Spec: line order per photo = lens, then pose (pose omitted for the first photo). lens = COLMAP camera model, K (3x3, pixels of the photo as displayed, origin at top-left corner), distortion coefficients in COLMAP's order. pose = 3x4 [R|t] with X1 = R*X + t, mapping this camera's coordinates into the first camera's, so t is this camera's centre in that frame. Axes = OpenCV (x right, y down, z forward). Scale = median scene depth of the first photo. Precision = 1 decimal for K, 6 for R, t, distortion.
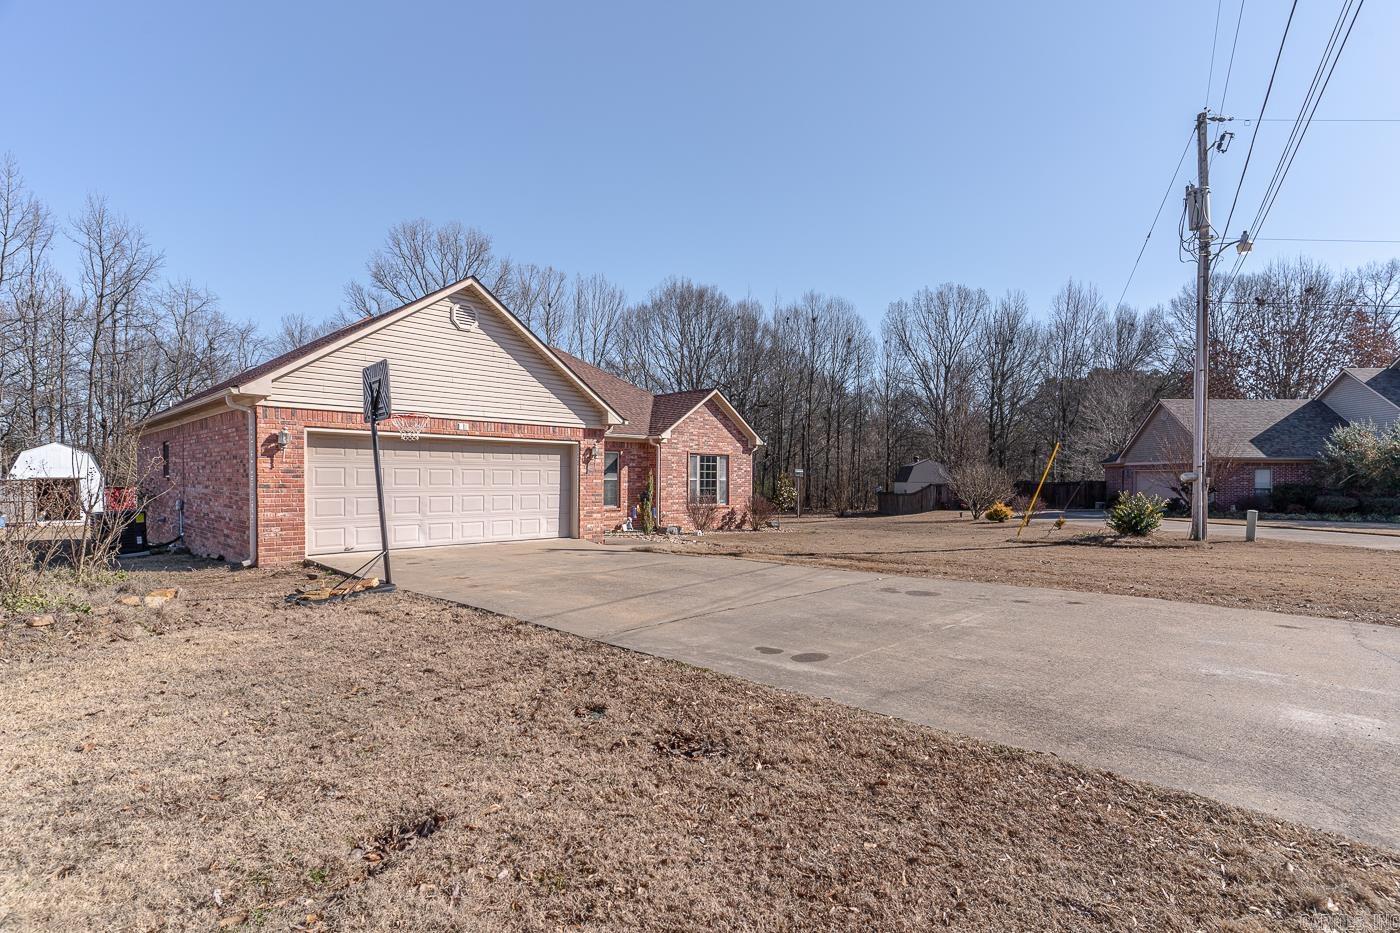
lens RADIAL K [[672.5, 0, 709.9], [0, 672.5, 488.6], [0, 0, 1]] dist [-0.001427, -0.000581]
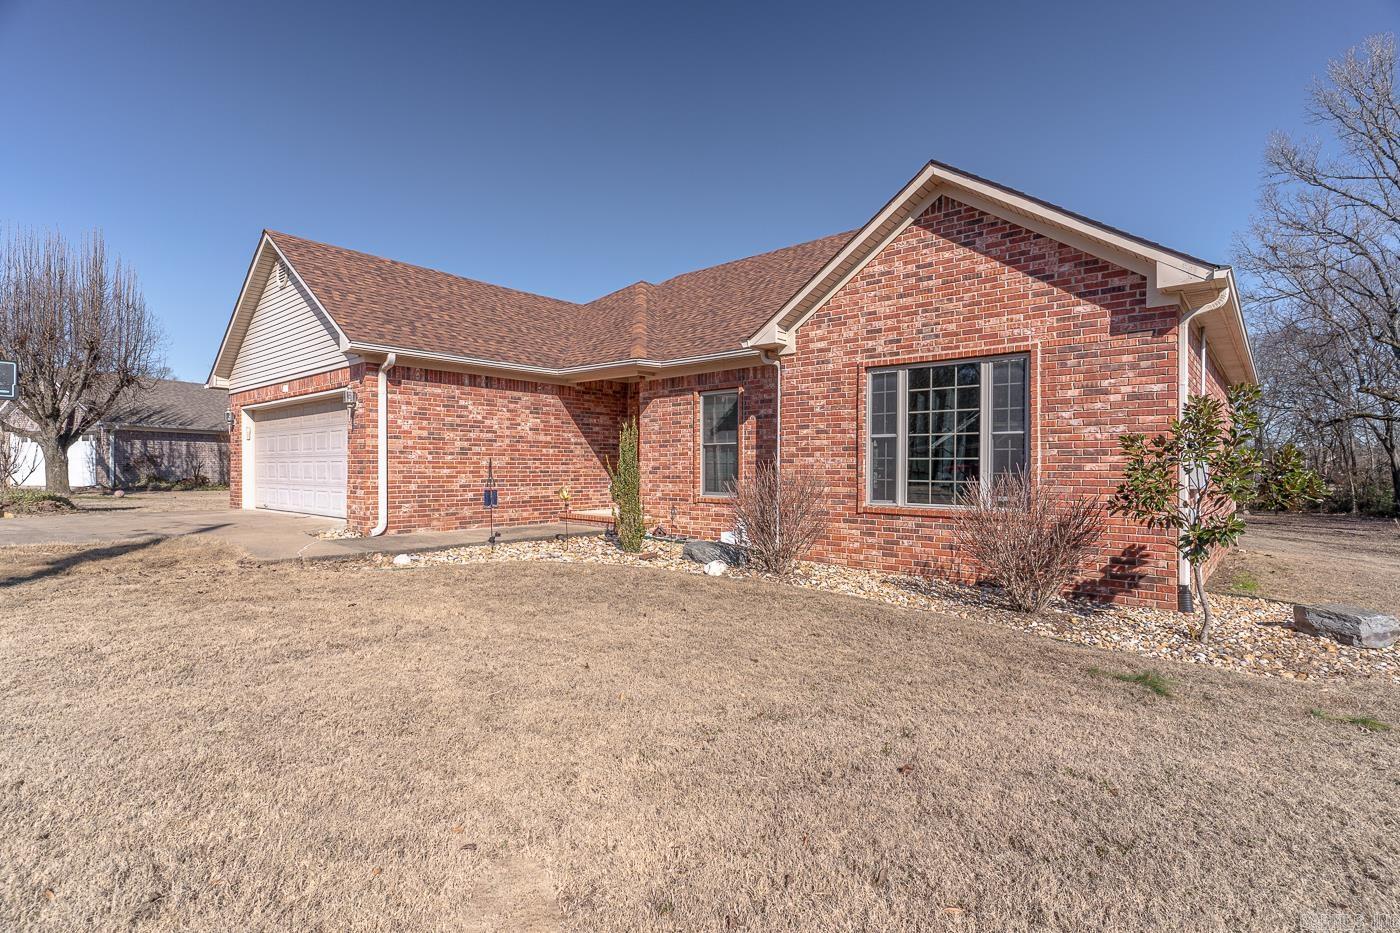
lens RADIAL K [[662.1, 0, 701.6], [0, 662.1, 468.8], [0, 0, 1]] dist [-0.000755, 0.000172]
pose [[0.046151, -0.005688, -0.998918, 0.517252], [-0.018983, 0.999798, -0.006570, 0.013864], [0.998754, 0.019266, 0.046034, 1.343275]]
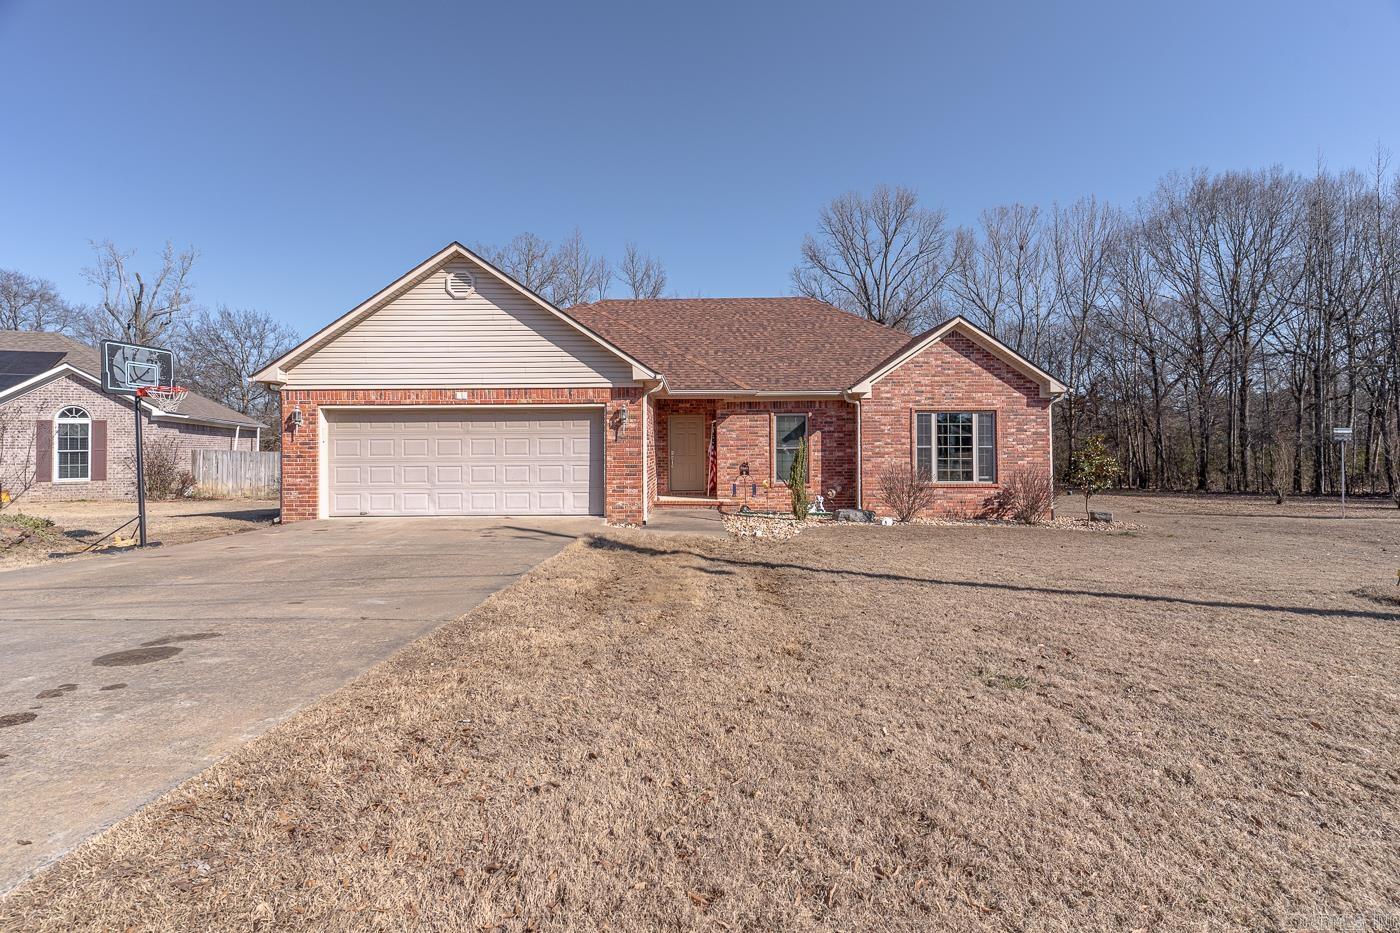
lens RADIAL K [[672.5, 0, 694.1], [0, 672.5, 439.9], [0, 0, 1]] dist [-0.001427, -0.000581]
pose [[0.684401, -0.020123, -0.728828, 0.504645], [-0.001570, 0.999576, -0.029073, 0.000442], [0.729104, 0.021042, 0.684079, 0.500810]]
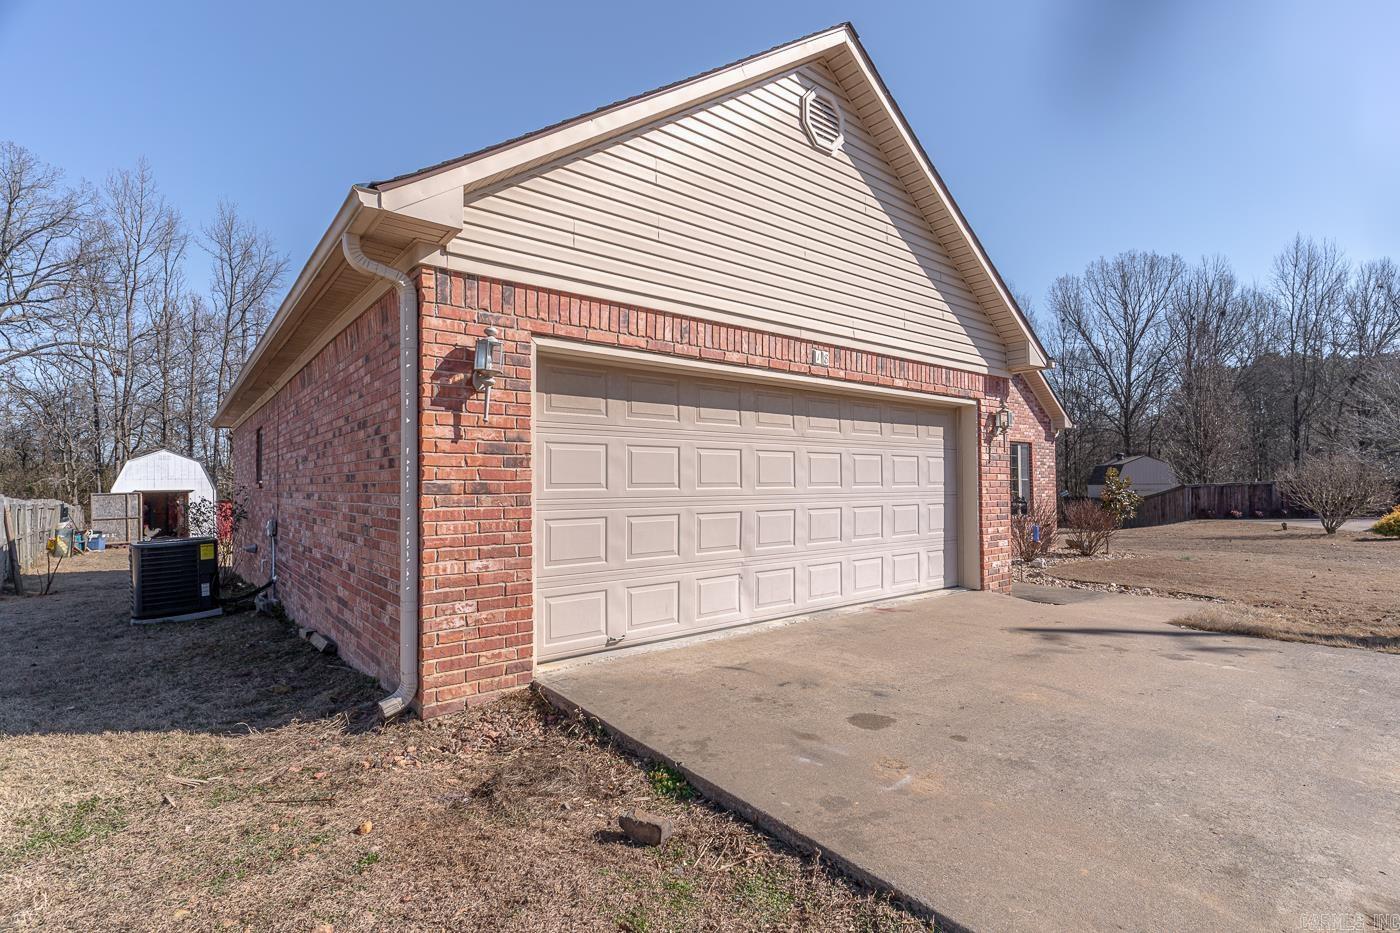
lens RADIAL K [[672.5, 0, 709.1], [0, 672.5, 469.9], [0, 0, 1]] dist [-0.001427, -0.000581]
pose [[0.991471, -0.016800, -0.129243, -0.333751], [0.011589, 0.999093, -0.040966, 0.001813], [0.129814, 0.039119, 0.990766, 0.466633]]
